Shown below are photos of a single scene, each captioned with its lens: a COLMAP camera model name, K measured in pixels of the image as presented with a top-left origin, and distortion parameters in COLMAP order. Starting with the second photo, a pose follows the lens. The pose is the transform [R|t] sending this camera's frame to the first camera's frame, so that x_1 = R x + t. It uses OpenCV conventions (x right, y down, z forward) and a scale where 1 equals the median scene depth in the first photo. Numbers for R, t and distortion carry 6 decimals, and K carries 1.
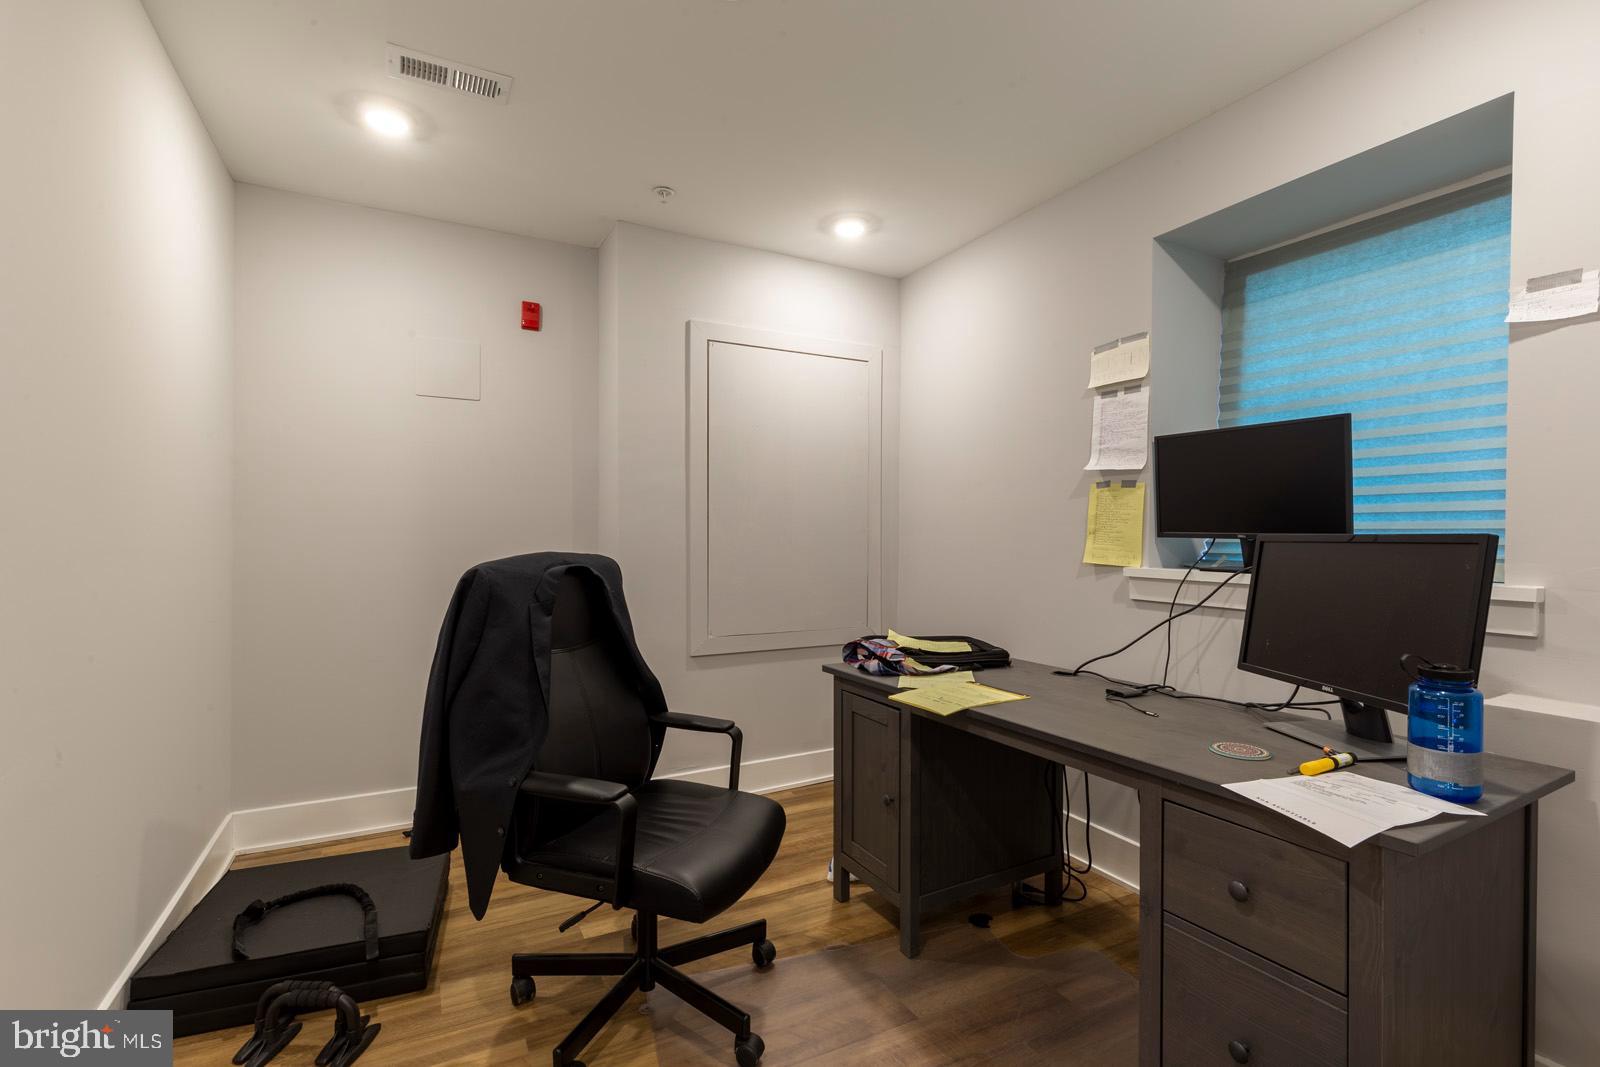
lens RADIAL K [[732.8, 0, 800.1], [0, 732.8, 537.8], [0, 0, 1]] dist [0.005224, -0.000537]
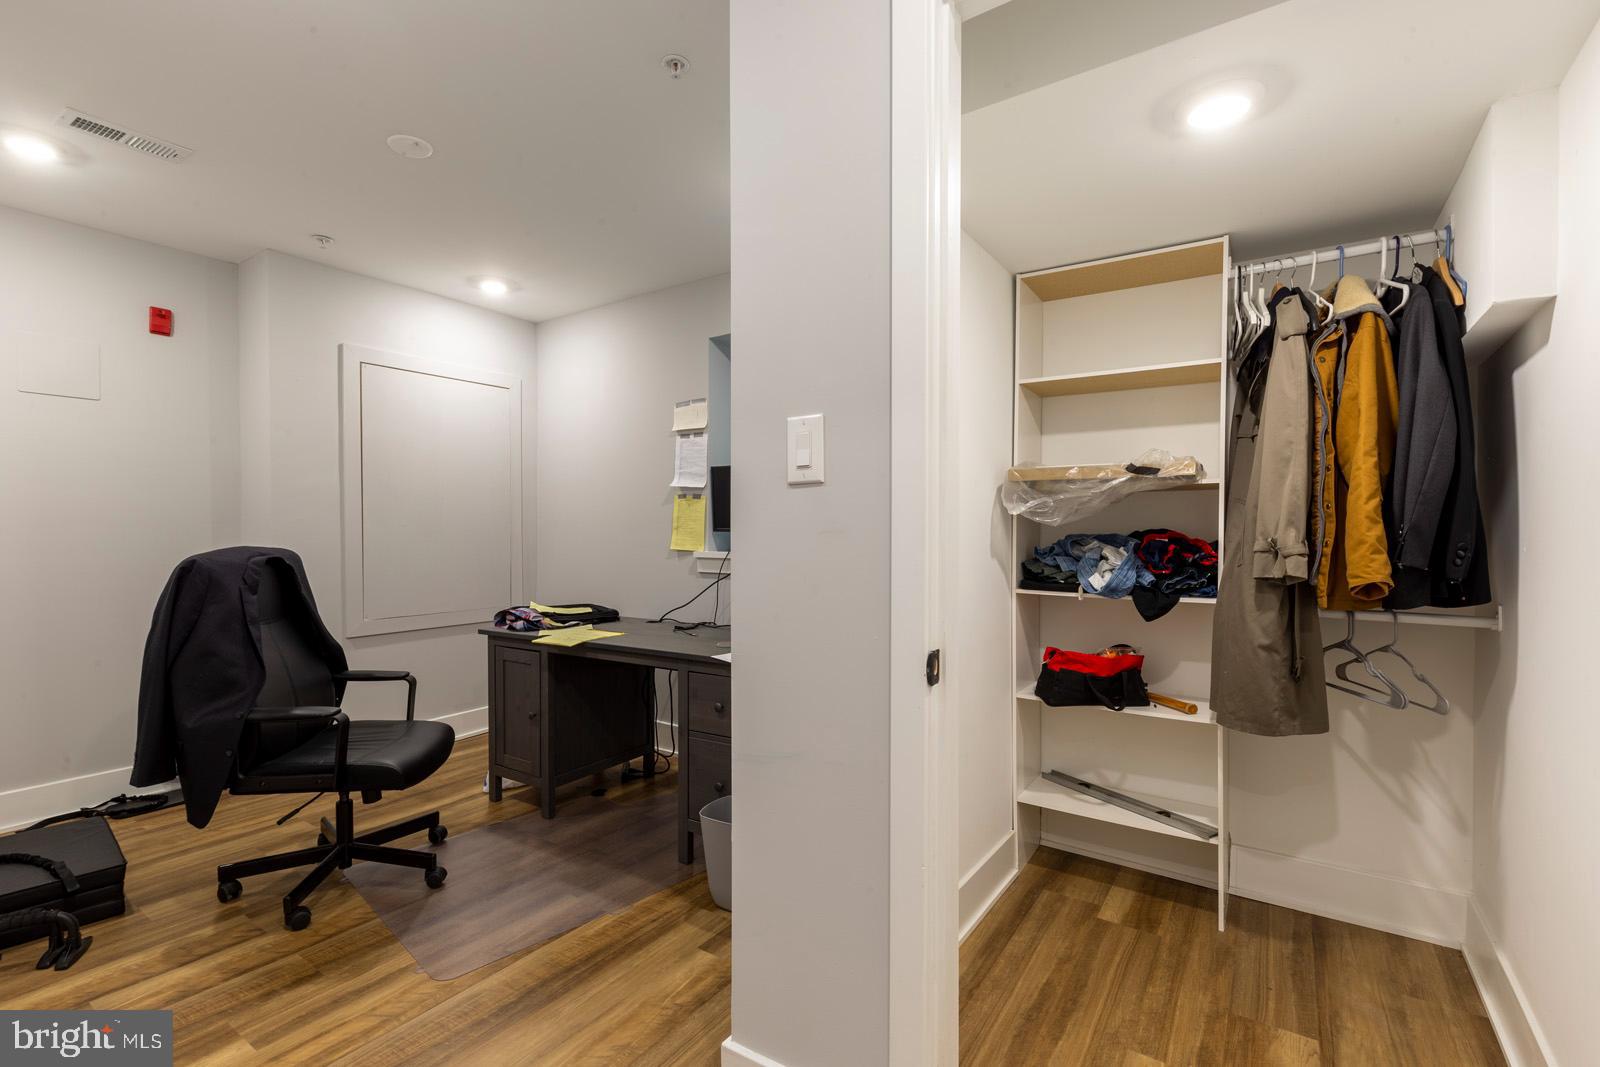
lens RADIAL K [[732.8, 0, 800.1], [0, 732.8, 537.8], [0, 0, 1]] dist [0.005224, -0.000537]
pose [[0.886863, -0.009791, 0.461930, -0.066851], [0.006661, 0.999942, 0.008406, 0.000600], [-0.461985, -0.004379, 0.886877, -0.463394]]
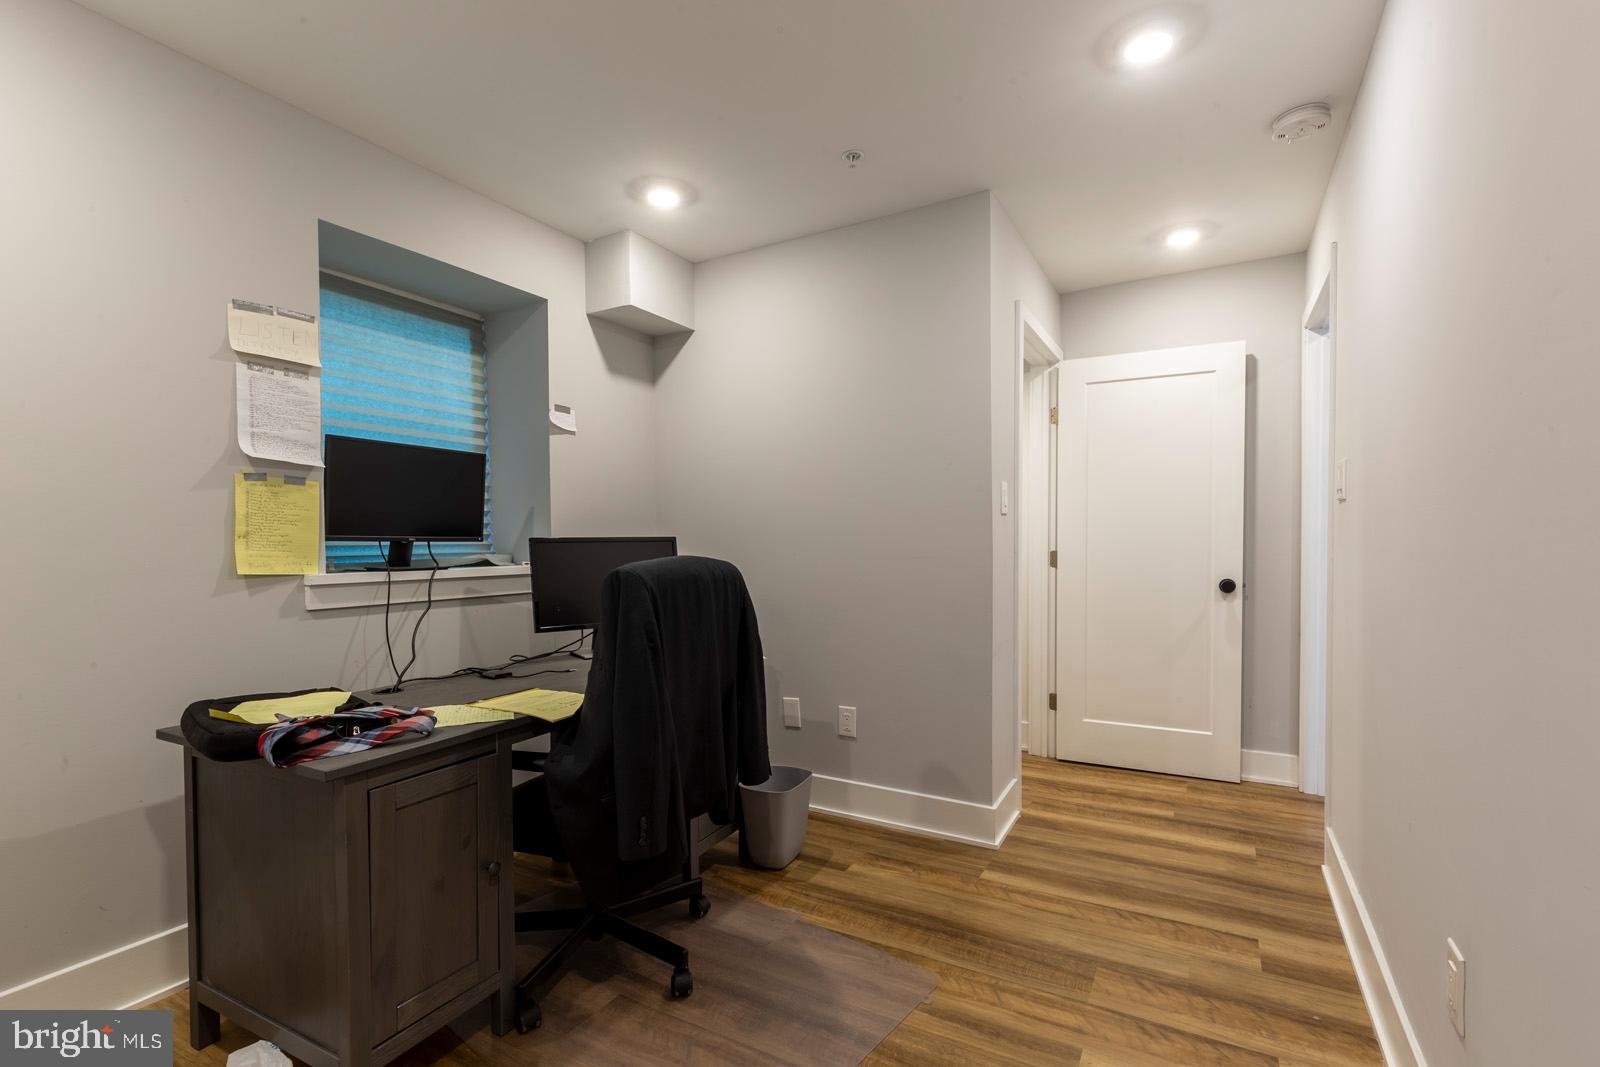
lens RADIAL K [[742.6, 0, 802.0], [0, 742.6, 548.4], [0, 0, 1]] dist [0.013469, -0.000053]
pose [[-0.551721, -0.013375, 0.833921, -0.659794], [0.005566, 0.999790, 0.019718, -0.006684], [-0.834010, 0.015520, -0.551531, 1.028803]]
